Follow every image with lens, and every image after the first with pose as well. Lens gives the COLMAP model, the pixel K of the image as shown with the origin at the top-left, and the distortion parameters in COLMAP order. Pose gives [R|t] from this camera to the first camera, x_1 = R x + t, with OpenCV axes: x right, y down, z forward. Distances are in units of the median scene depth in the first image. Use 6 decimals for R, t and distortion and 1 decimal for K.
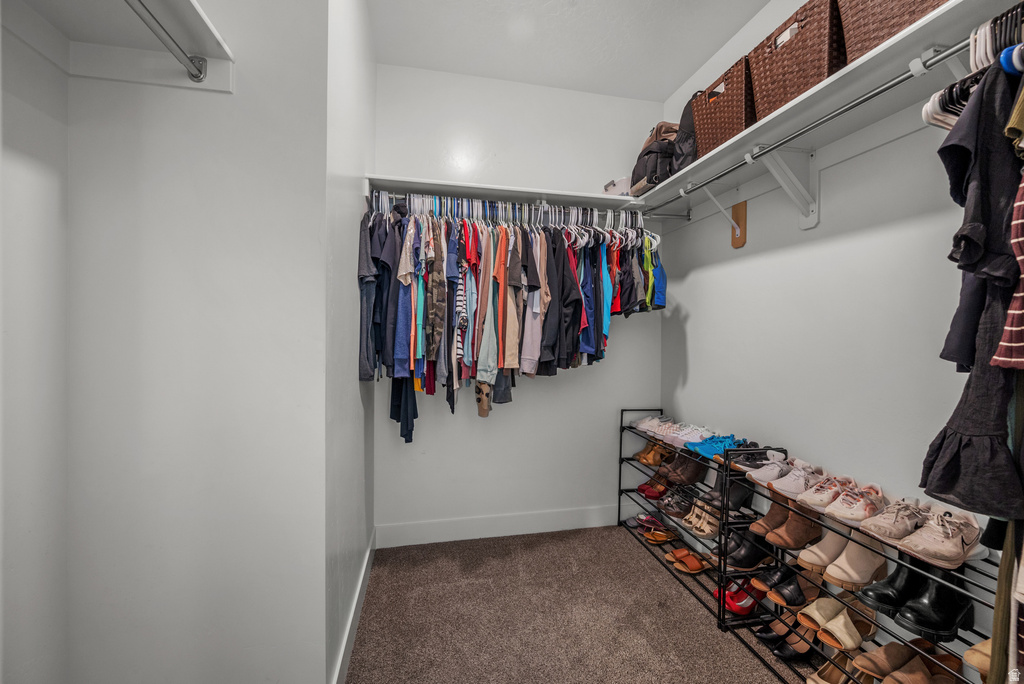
lens RADIAL K [[404.8, 0, 508.9], [0, 404.8, 342.3], [0, 0, 1]] dist [0.002135, 0.000081]
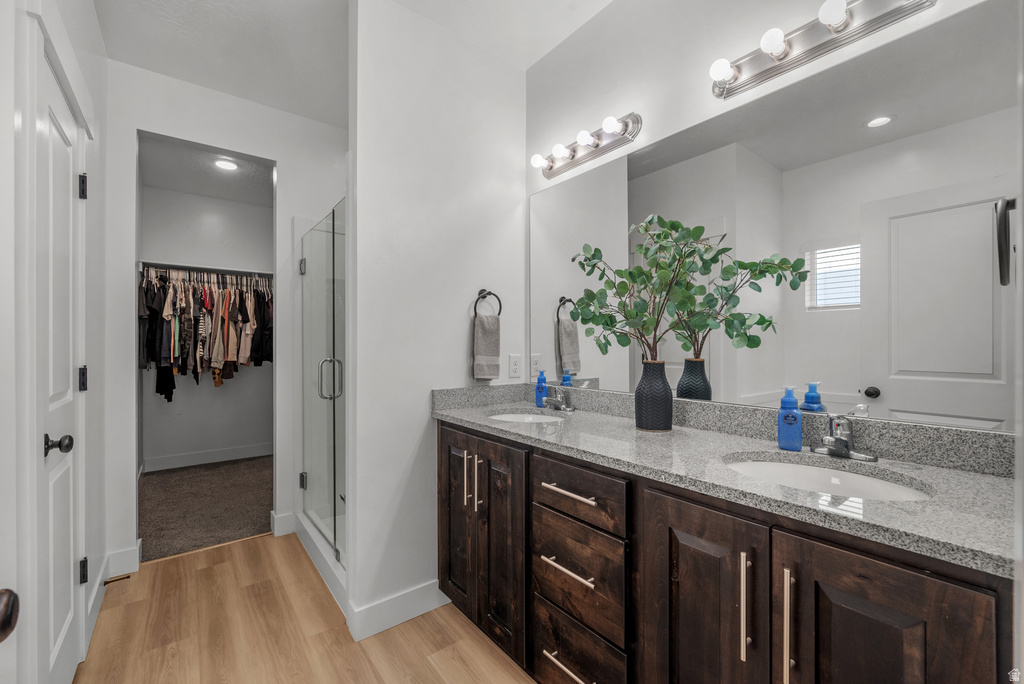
lens RADIAL K [[440.1, 0, 519.6], [0, 440.1, 347.4], [0, 0, 1]] dist [-0.000609, -0.000710]
pose [[0.896892, -0.011167, 0.442109, 0.325179], [0.018737, 0.999743, -0.012759, 0.050889], [-0.441853, 0.019727, 0.896870, -1.631149]]
